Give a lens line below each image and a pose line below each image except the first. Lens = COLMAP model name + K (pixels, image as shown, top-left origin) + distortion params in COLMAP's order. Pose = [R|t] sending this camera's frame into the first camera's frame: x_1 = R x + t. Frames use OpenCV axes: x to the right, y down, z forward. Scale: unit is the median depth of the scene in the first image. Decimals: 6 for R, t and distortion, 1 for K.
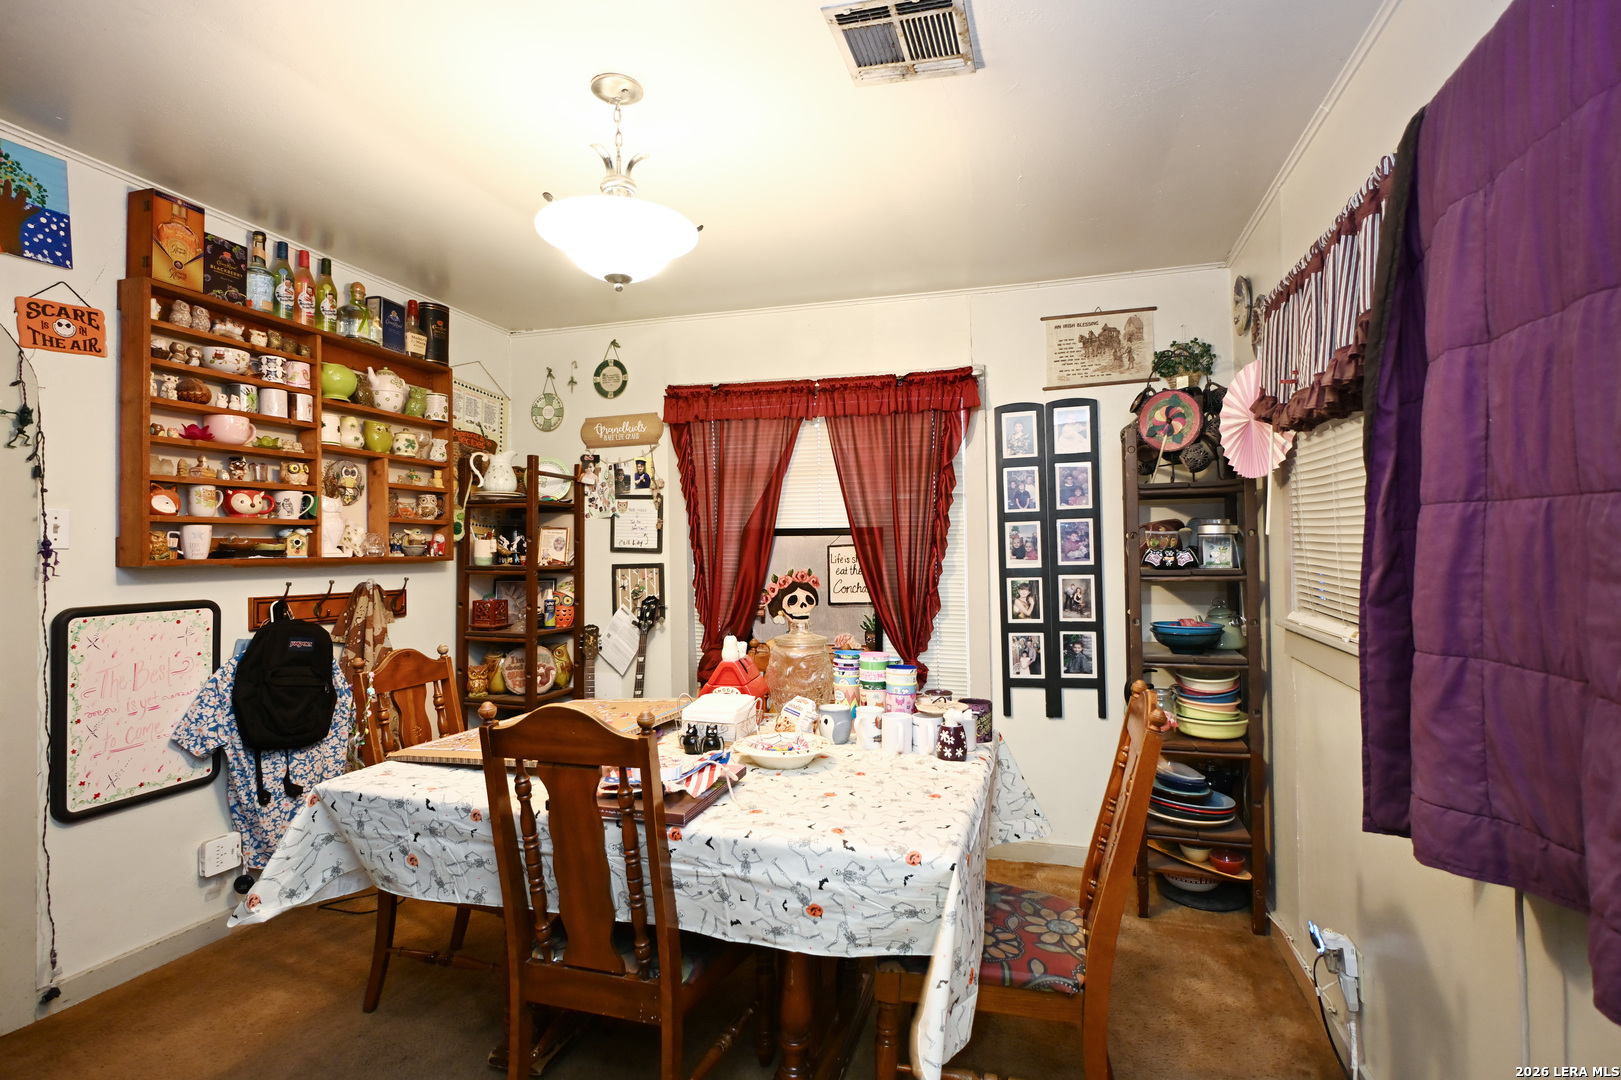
lens RADIAL K [[789.5, 0, 813.5], [0, 789.5, 536.6], [0, 0, 1]] dist [-0.001334, 0.002246]
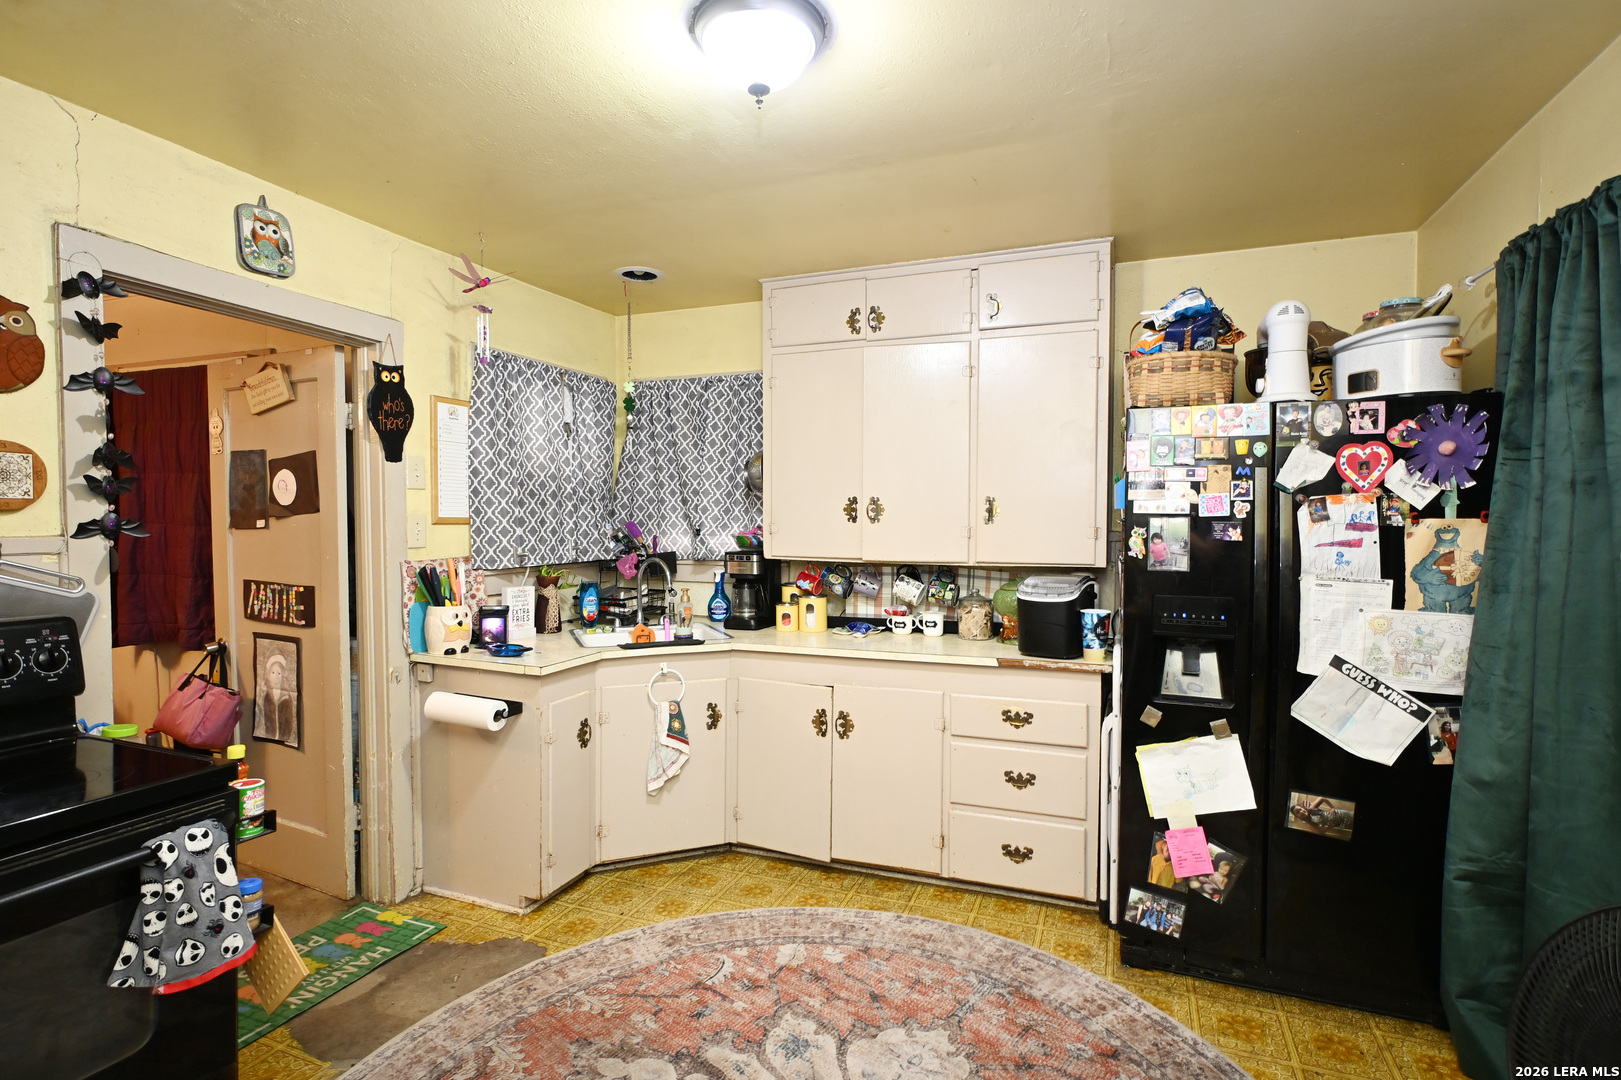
lens RADIAL K [[789.5, 0, 832.7], [0, 789.5, 534.9], [0, 0, 1]] dist [-0.001334, 0.002246]
pose [[0.107738, -0.025027, 0.993864, -0.775648], [-0.010977, 0.999592, 0.026361, -0.043385], [-0.994119, -0.013750, 0.107419, -0.807028]]
